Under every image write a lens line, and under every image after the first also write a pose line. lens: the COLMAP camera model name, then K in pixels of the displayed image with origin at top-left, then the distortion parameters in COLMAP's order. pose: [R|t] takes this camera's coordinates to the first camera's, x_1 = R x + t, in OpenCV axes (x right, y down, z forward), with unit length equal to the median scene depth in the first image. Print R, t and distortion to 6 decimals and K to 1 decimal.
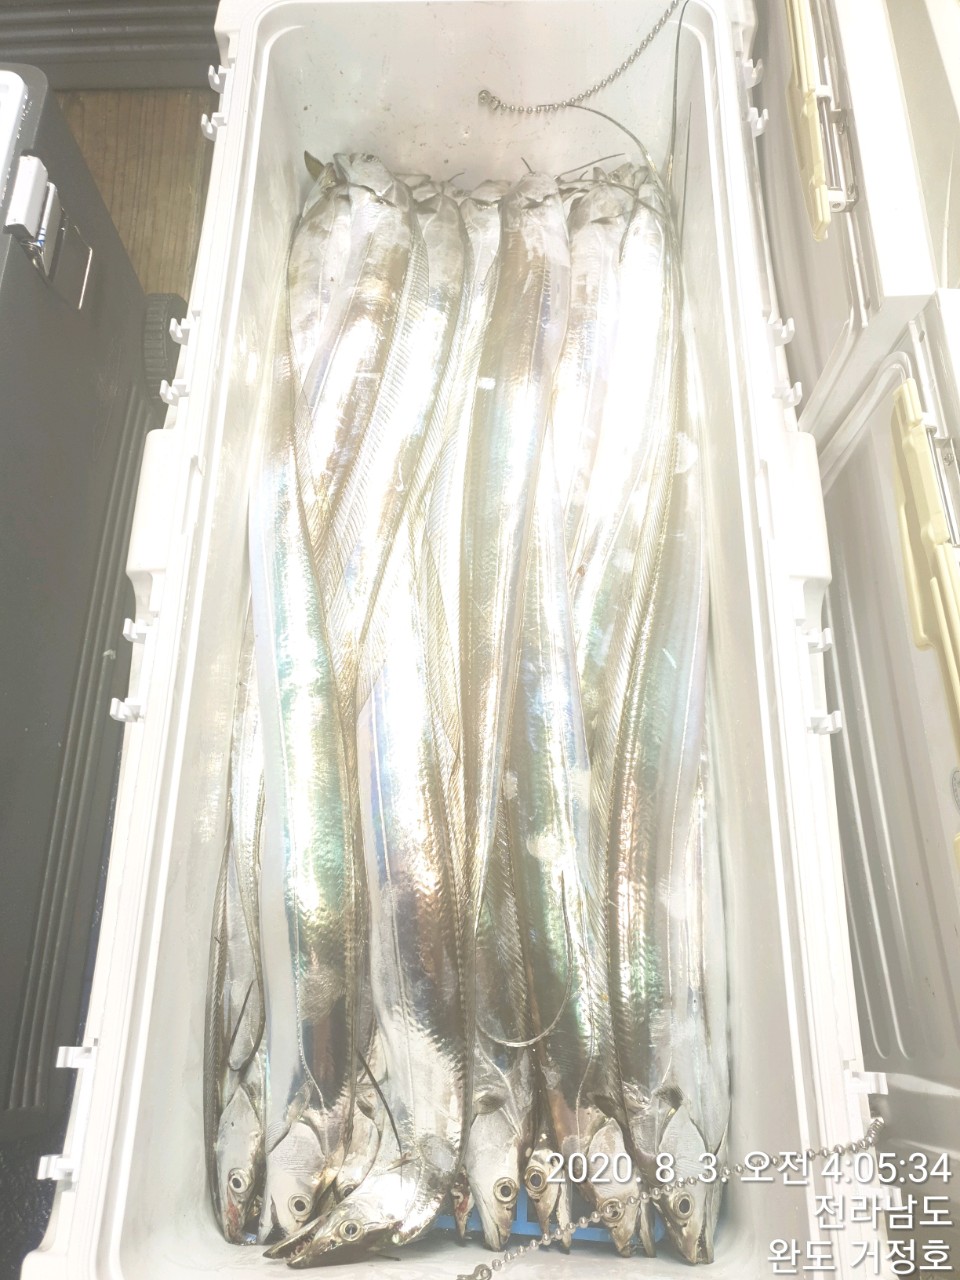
lens RADIAL K [[977.8, 0, 487.6], [0, 977.8, 638.5], [0, 0, 1]] dist [0.029456, -0.034026]
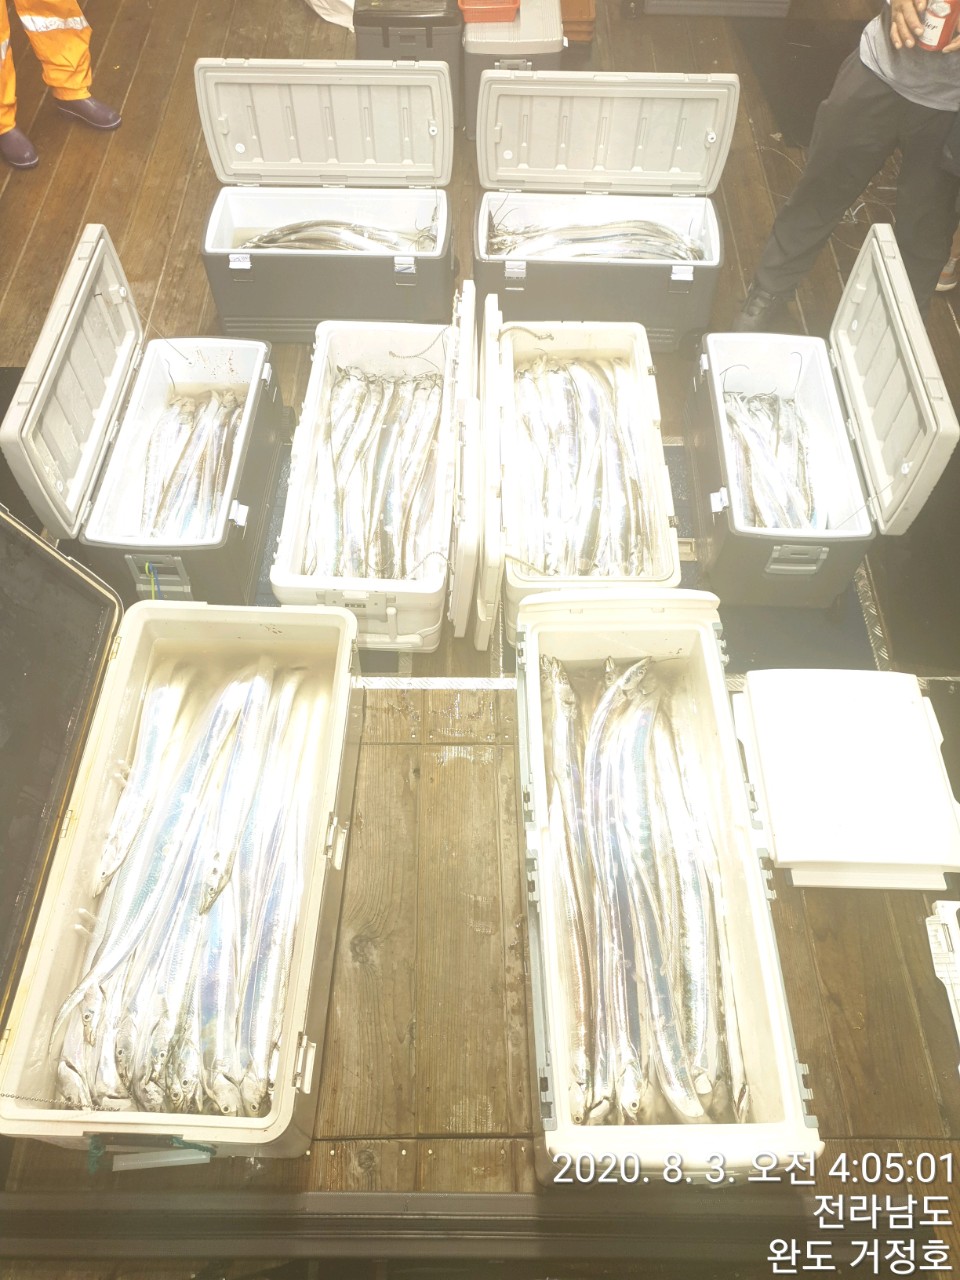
lens RADIAL K [[977.8, 0, 473.4], [0, 977.8, 631.7], [0, 0, 1]] dist [0.029456, -0.034026]
pose [[0.999076, 0.040779, 0.013575, 0.303585], [-0.037004, 0.976809, -0.210891, 1.211459], [-0.021860, 0.210194, 0.977415, -2.344423]]
